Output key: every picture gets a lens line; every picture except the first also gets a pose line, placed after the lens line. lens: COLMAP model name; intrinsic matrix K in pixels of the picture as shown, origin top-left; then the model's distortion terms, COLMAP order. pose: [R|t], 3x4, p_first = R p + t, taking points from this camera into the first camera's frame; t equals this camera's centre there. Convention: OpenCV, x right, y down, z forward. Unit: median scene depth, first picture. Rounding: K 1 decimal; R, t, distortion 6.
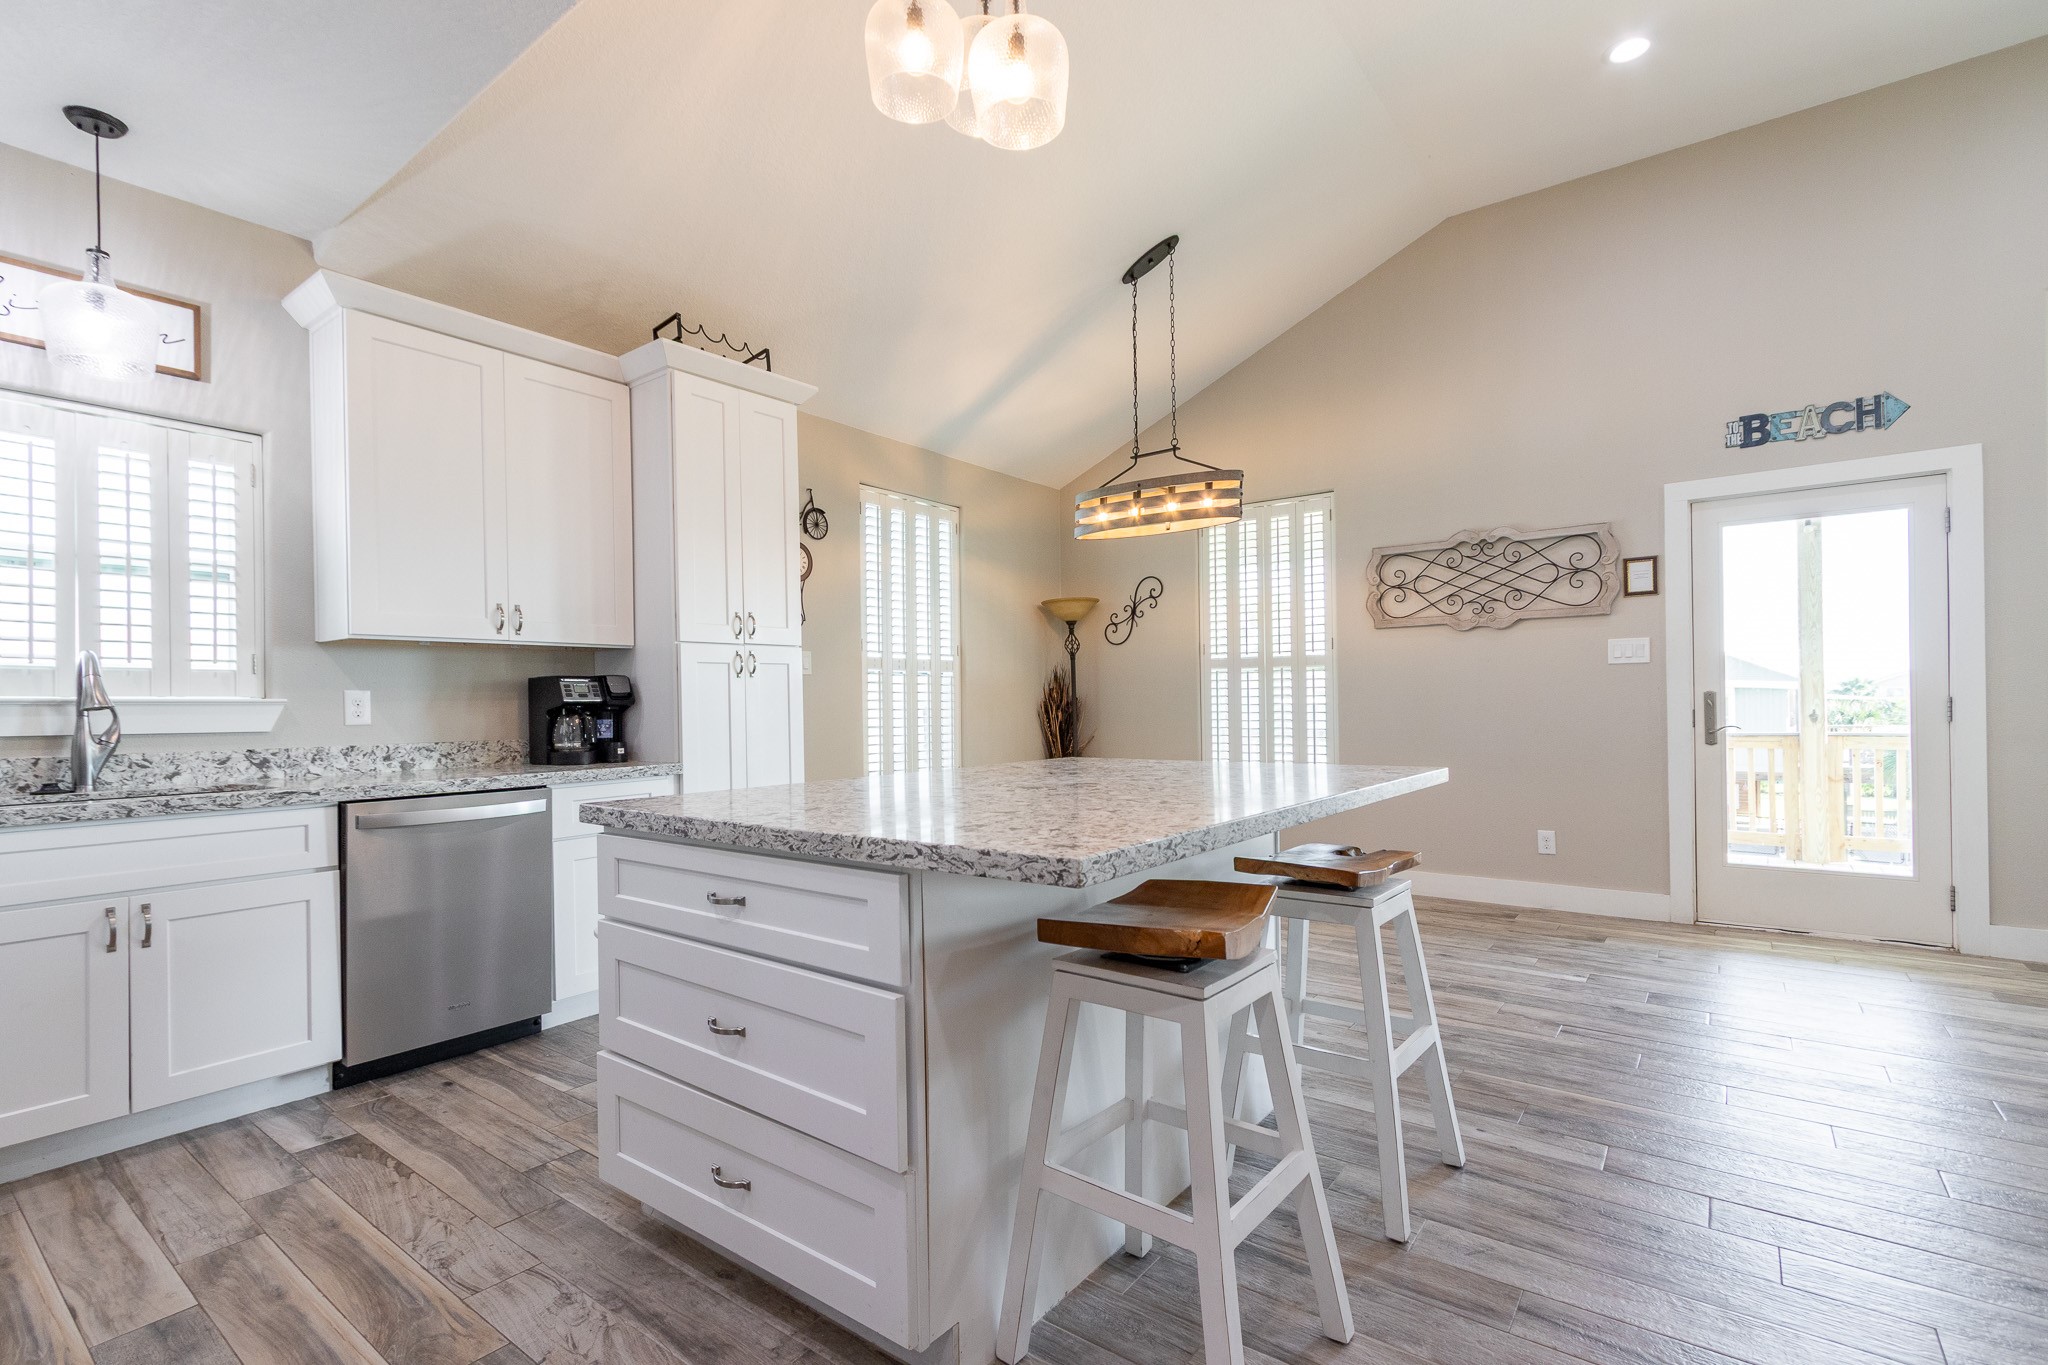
lens RADIAL K [[943.7, 0, 1023.3], [0, 943.7, 700.5], [0, 0, 1]] dist [0.023662, -0.000044]
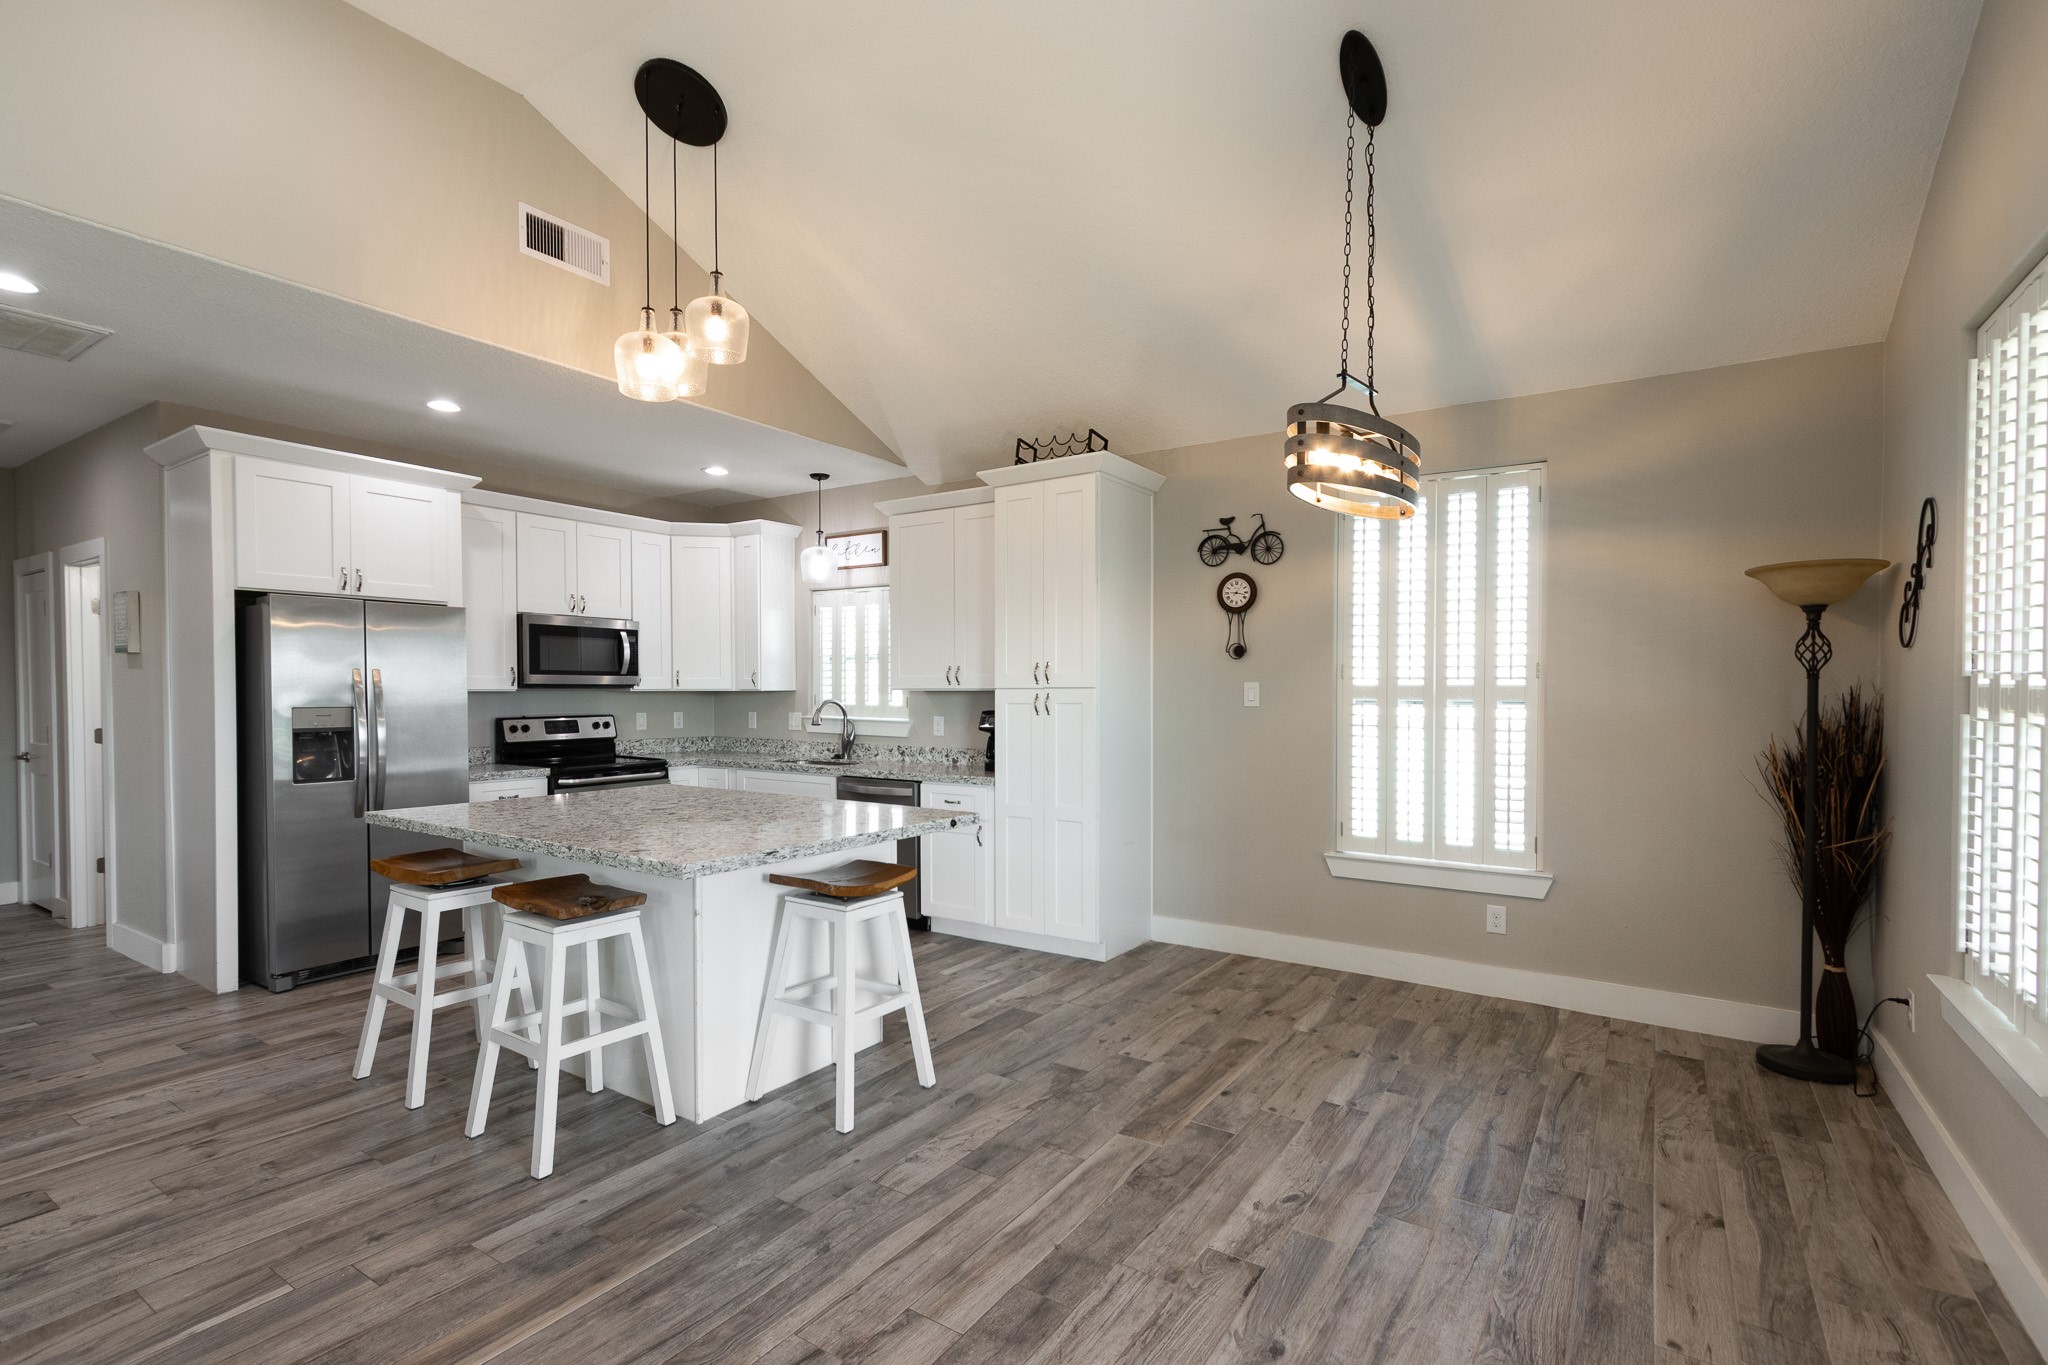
lens RADIAL K [[960.1, 0, 985.4], [0, 960.1, 703.4], [0, 0, 1]] dist [0.010153, -0.000442]
pose [[0.047358, 0.032227, -0.998358, 0.813601], [0.001810, 0.999475, 0.032349, -0.068889], [0.998876, -0.003339, 0.047274, 0.737498]]
